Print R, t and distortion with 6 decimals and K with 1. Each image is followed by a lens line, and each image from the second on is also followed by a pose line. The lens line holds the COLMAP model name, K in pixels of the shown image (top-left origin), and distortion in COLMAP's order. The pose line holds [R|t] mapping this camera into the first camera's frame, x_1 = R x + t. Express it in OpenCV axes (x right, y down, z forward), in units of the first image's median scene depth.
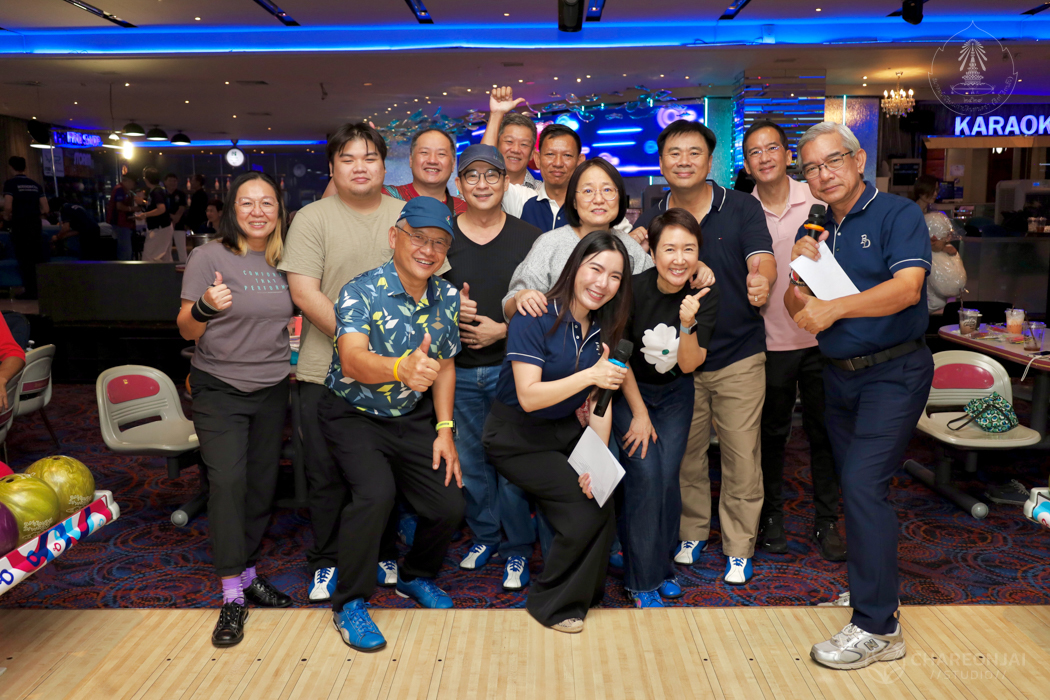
lens RADIAL K [[991.1, 0, 529.5], [0, 991.1, 348.3], [0, 0, 1]] dist [0.003472, 0.000000]
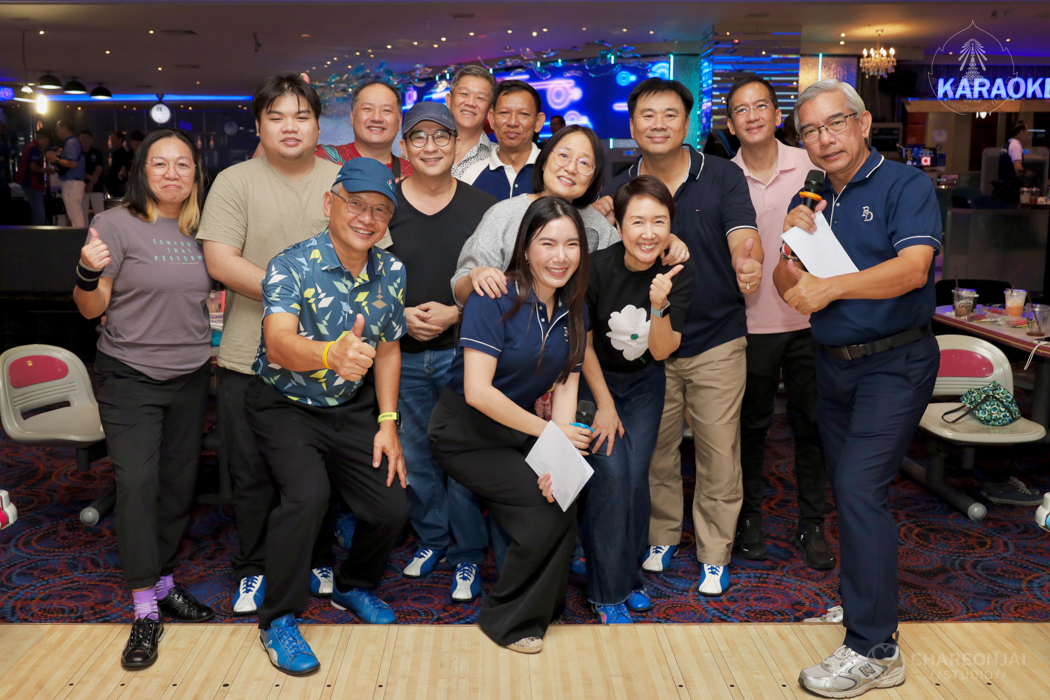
lens RADIAL K [[991.1, 0, 517.8], [0, 991.1, 349.4], [0, 0, 1]] dist [0.003472, 0.000000]
pose [[0.999176, 0.002945, 0.040485, -0.004200], [-0.004403, 0.999343, 0.035965, -0.015710], [-0.040353, -0.036113, 0.998533, 0.111689]]
